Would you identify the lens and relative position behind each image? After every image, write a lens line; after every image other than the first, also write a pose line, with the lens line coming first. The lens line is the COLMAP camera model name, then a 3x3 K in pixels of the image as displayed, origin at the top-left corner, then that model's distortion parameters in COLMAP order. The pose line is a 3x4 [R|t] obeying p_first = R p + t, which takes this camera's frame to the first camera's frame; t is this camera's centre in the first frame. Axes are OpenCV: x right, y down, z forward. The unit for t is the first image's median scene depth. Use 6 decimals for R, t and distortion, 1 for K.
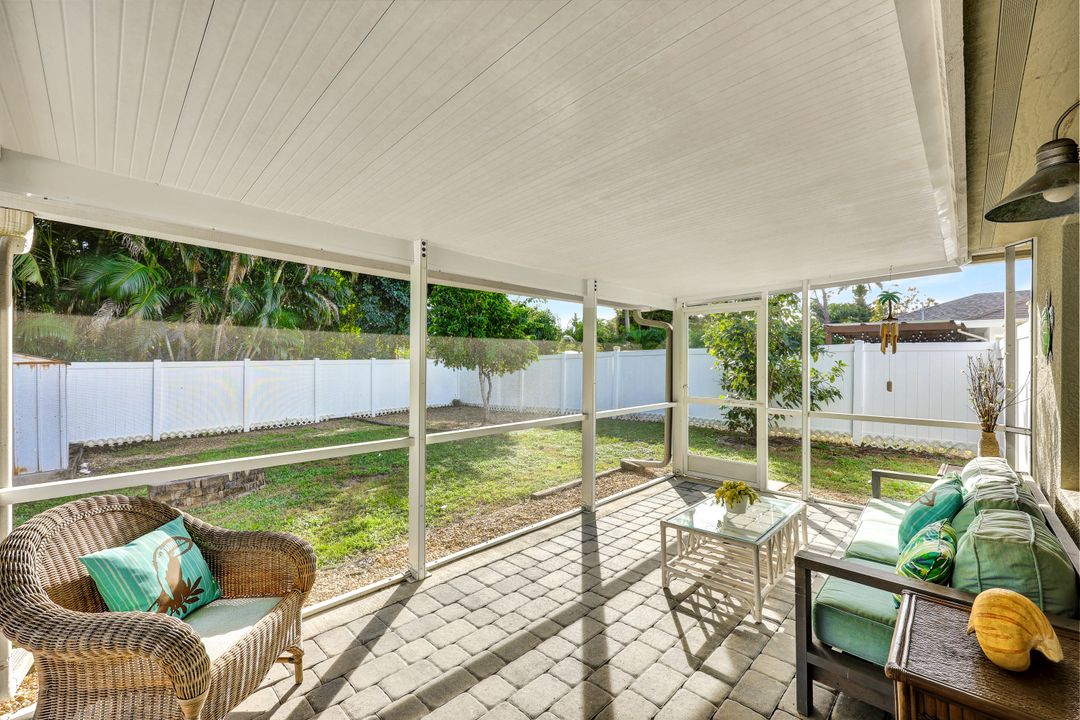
lens RADIAL K [[426.9, 0, 536.2], [0, 426.9, 355.3], [0, 0, 1]] dist [-0.001762, 0.000000]
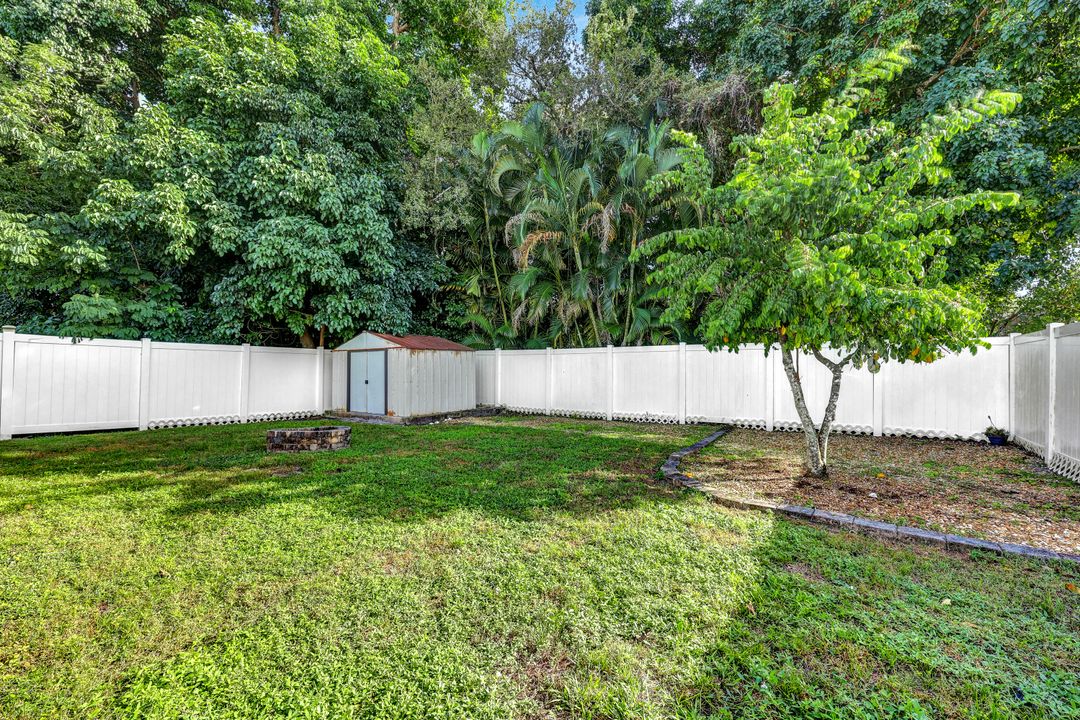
lens RADIAL K [[431.6, 0, 535.8], [0, 431.6, 360.1], [0, 0, 1]] dist [0.004348, -0.000046]
pose [[0.129272, 0.000269, -0.991609, 0.898363], [0.016410, 0.999862, 0.002410, 0.130398], [0.991473, -0.016583, 0.129250, 2.407404]]
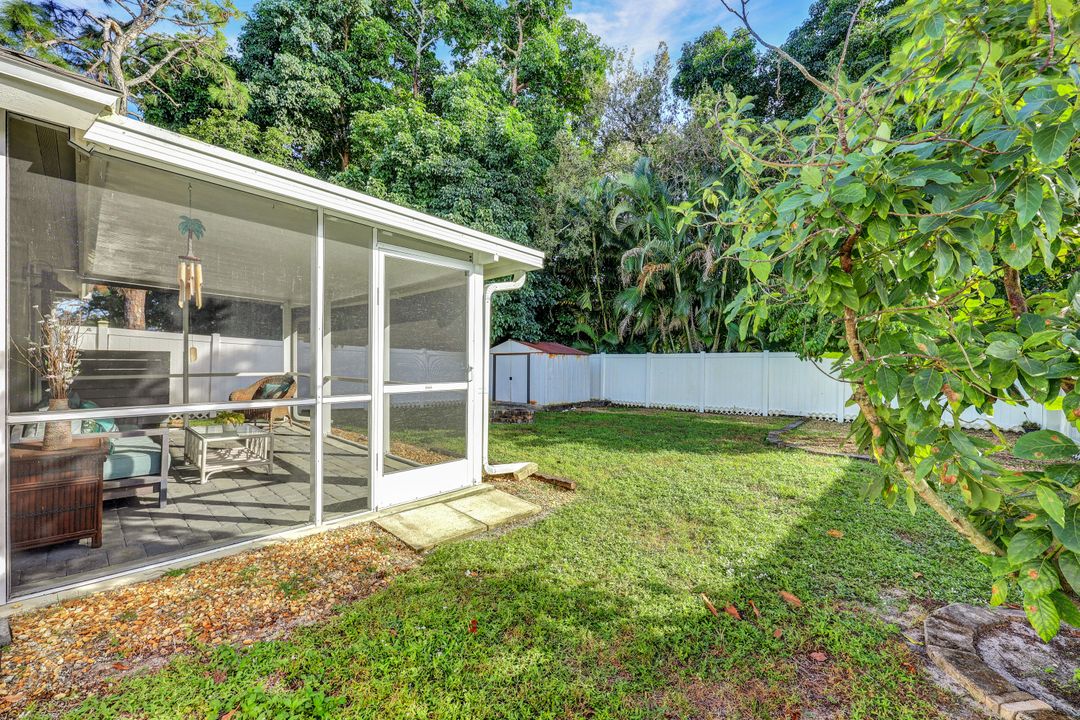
lens RADIAL K [[432.1, 0, 540.0], [0, 432.1, 360.0], [0, 0, 1]] dist [0.007198, 0.000203]
pose [[0.030547, 0.004474, -0.999523, 1.742322], [0.006243, 0.999970, 0.004667, 0.084965], [0.999514, -0.006382, 0.030518, 1.733583]]
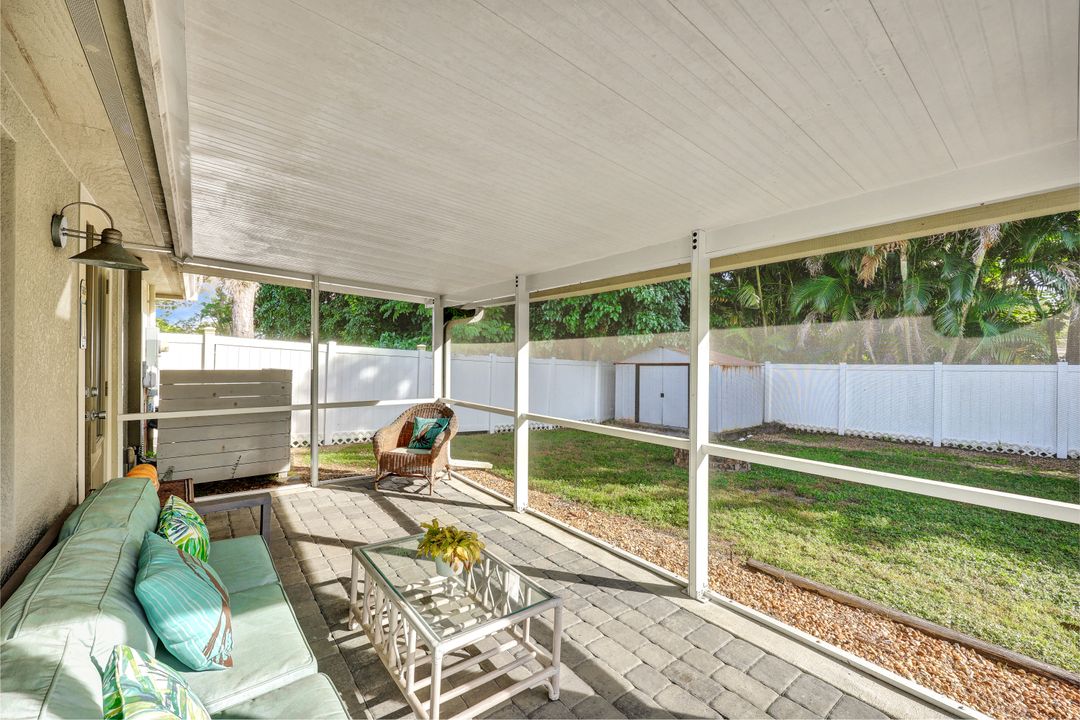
lens RADIAL K [[432.1, 0, 540.0], [0, 432.1, 360.0], [0, 0, 1]] dist [0.007198, 0.000203]
pose [[-0.110715, -0.002514, -0.993849, 0.960446], [0.003546, 0.999989, -0.002925, 0.015477], [0.993846, -0.003848, -0.110705, 1.016262]]
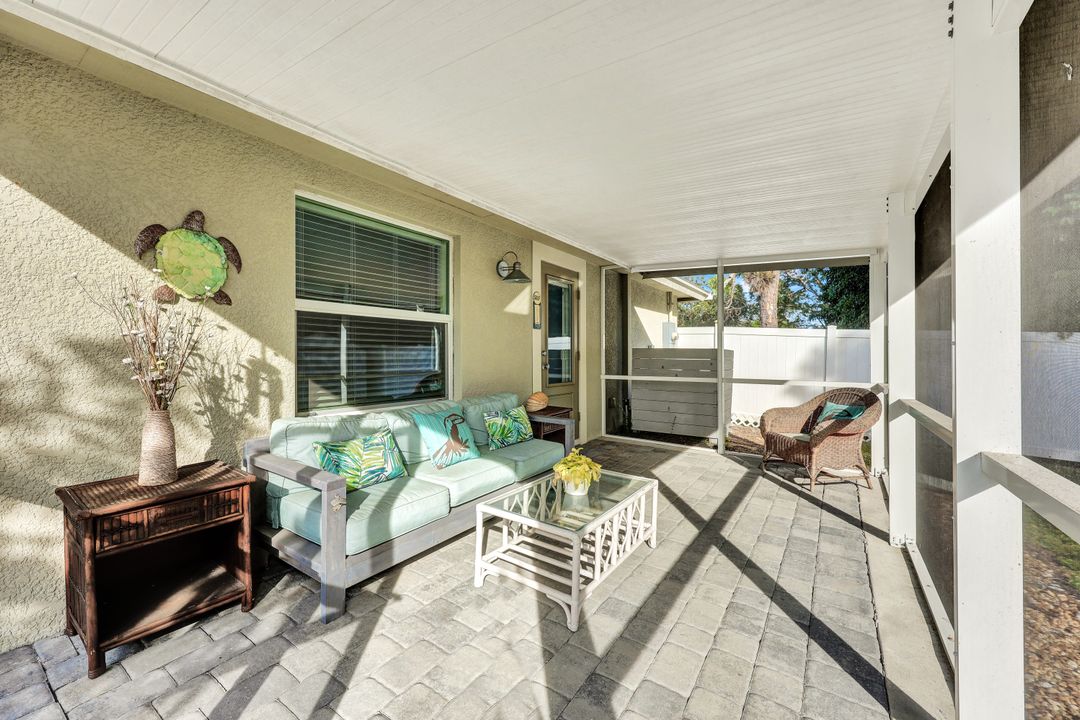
lens RADIAL K [[431.6, 0, 535.8], [0, 431.6, 360.1], [0, 0, 1]] dist [0.004348, -0.000046]
pose [[-0.982785, -0.002669, -0.184731, 0.584291], [-0.002268, 0.999995, -0.002380, 0.090656], [0.184737, -0.001920, -0.982786, 1.492114]]
